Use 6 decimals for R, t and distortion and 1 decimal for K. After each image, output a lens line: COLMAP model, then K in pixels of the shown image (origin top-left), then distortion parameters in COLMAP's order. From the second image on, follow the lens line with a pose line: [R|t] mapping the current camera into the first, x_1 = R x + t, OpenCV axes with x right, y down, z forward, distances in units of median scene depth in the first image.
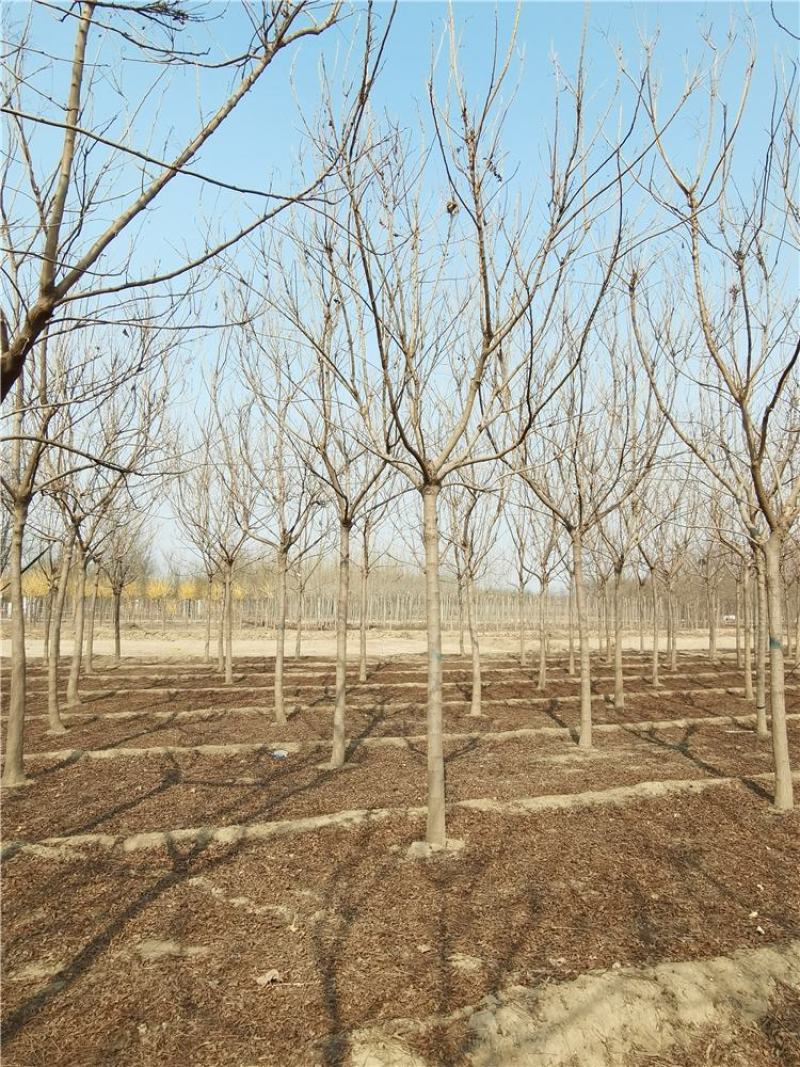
lens RADIAL K [[736.1, 0, 403.3], [0, 736.1, 524.7], [0, 0, 1]] dist [-0.084477, 0.103529]
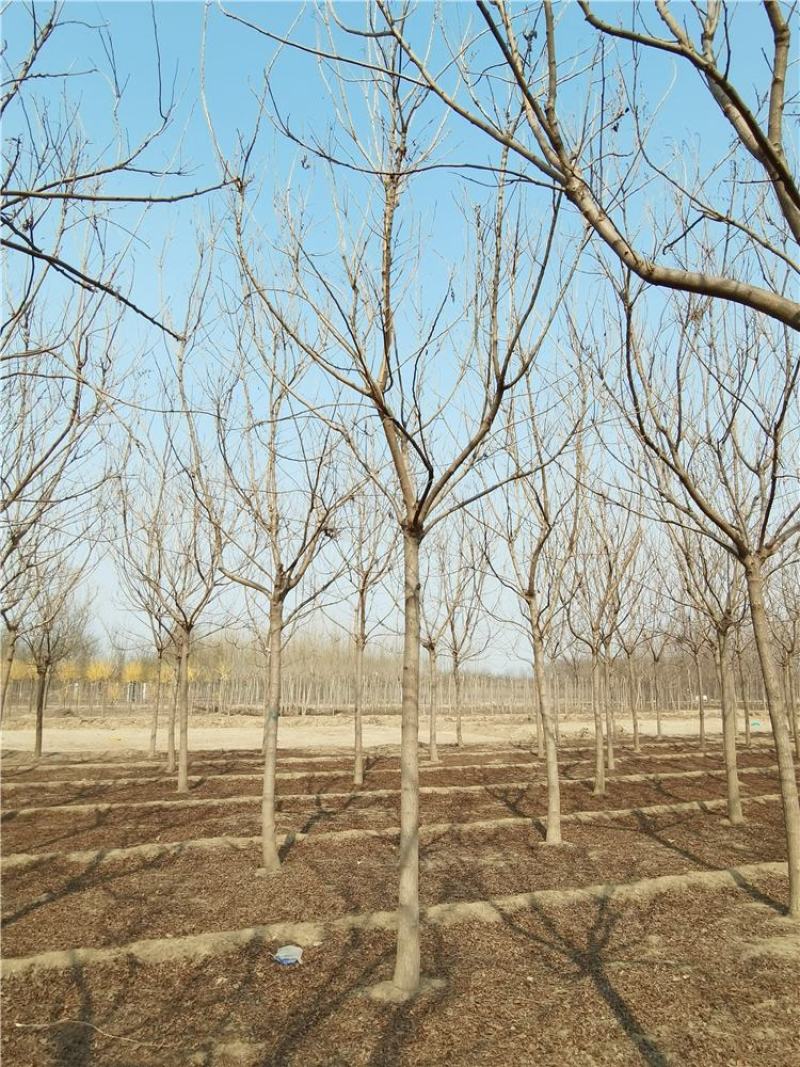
lens RADIAL K [[736.1, 0, 403.3], [0, 736.1, 524.7], [0, 0, 1]] dist [-0.084477, 0.103529]
pose [[0.997975, 0.006649, 0.063258, -0.068239], [0.000400, 0.993847, -0.110763, 0.031680], [-0.063605, 0.110564, 0.991832, 0.240954]]
